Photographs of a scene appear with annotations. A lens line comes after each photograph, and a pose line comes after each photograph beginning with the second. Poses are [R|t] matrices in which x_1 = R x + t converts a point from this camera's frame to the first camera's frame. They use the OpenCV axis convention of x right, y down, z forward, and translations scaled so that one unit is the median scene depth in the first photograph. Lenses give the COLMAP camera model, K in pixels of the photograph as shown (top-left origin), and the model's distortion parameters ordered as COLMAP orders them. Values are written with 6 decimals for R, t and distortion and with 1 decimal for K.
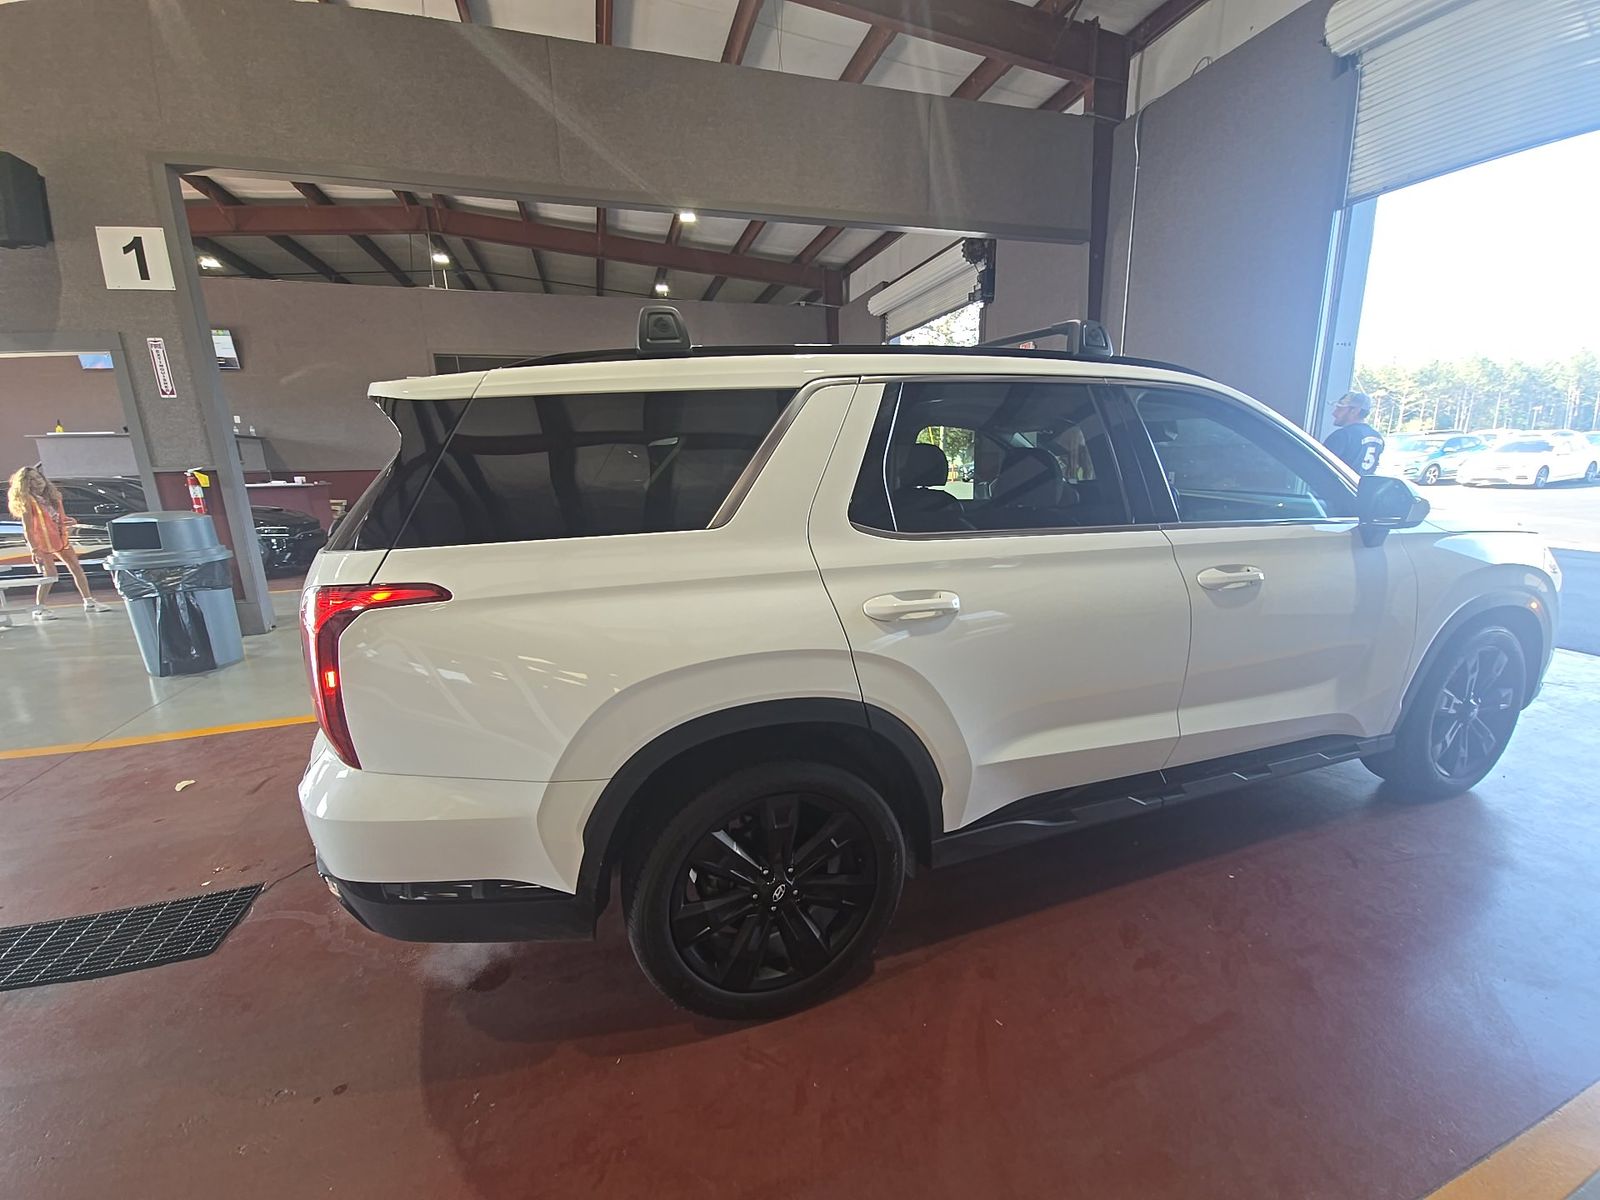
lens RADIAL K [[651.0, 0, 808.9], [0, 651.0, 596.7], [0, 0, 1]] dist [-0.002140, -0.000706]
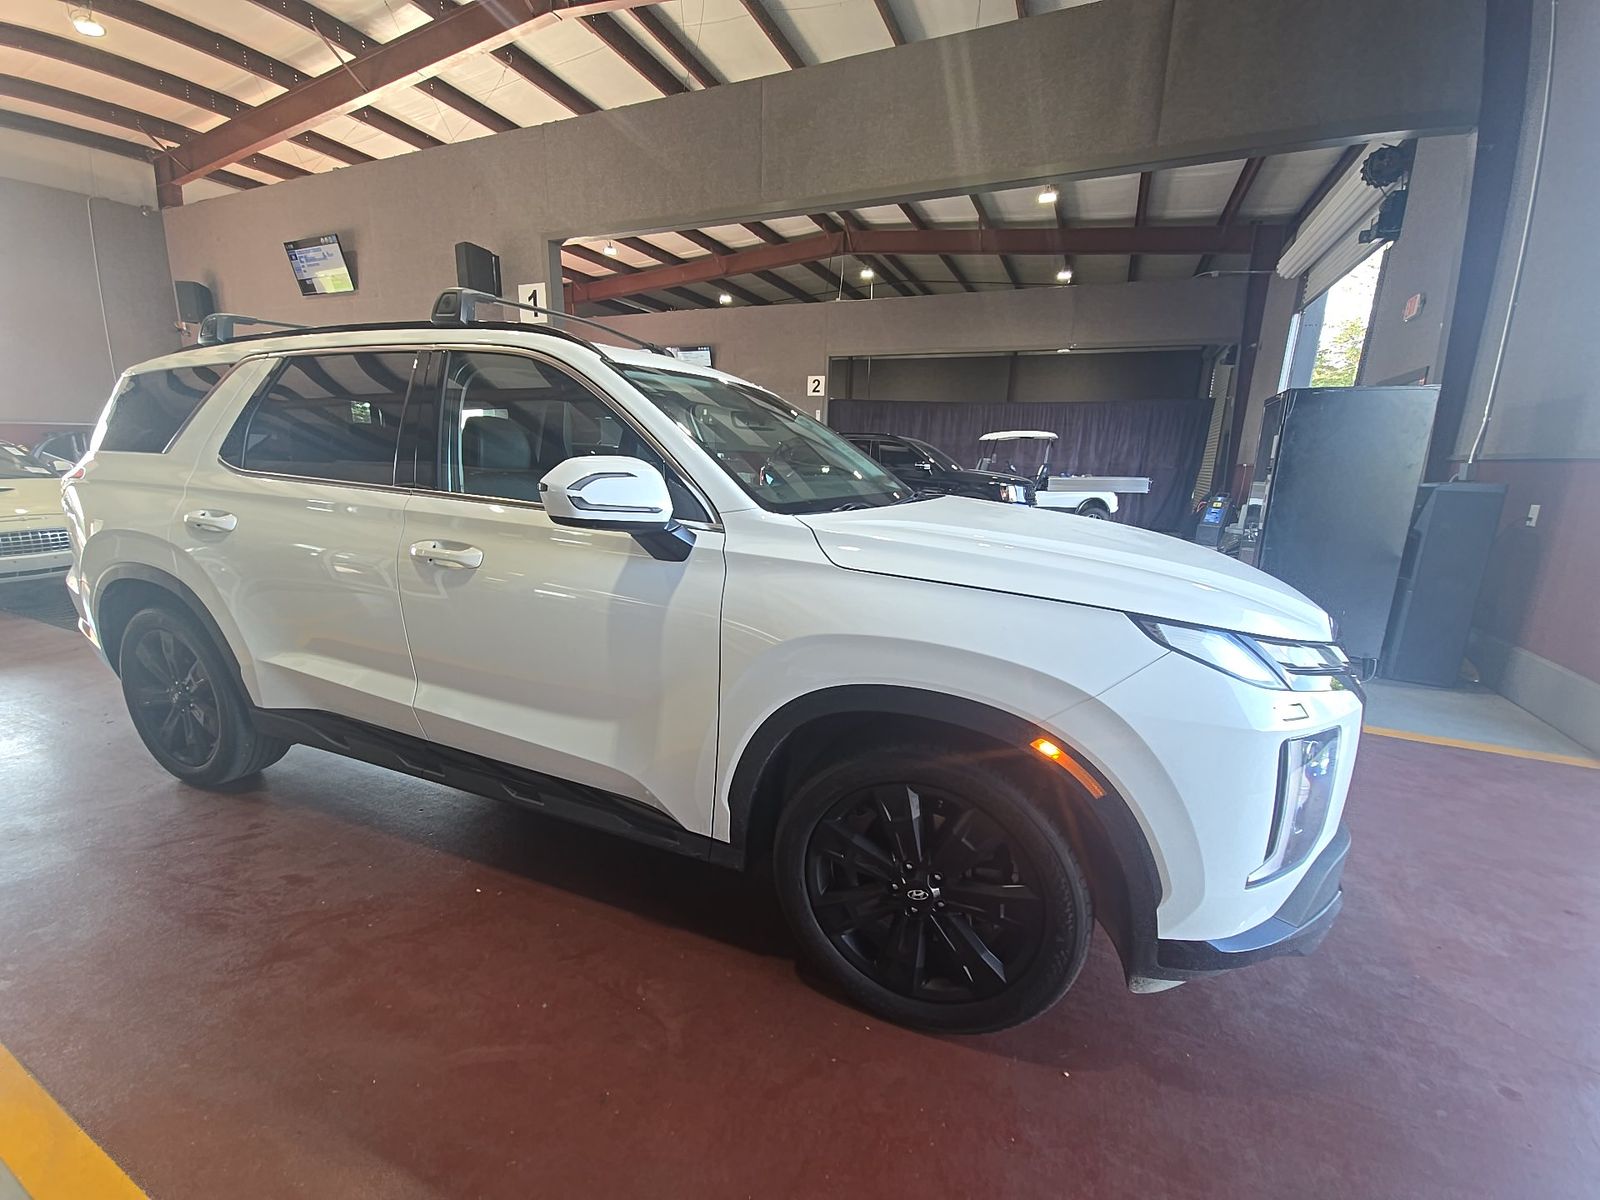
lens RADIAL K [[651.0, 0, 811.3], [0, 651.0, 615.0], [0, 0, 1]] dist [-0.002140, -0.000706]
pose [[0.747056, 0.204624, -0.632484, 0.225240], [-0.189361, 0.977532, 0.092592, -0.017737], [0.637220, 0.050596, 0.769019, 0.085679]]
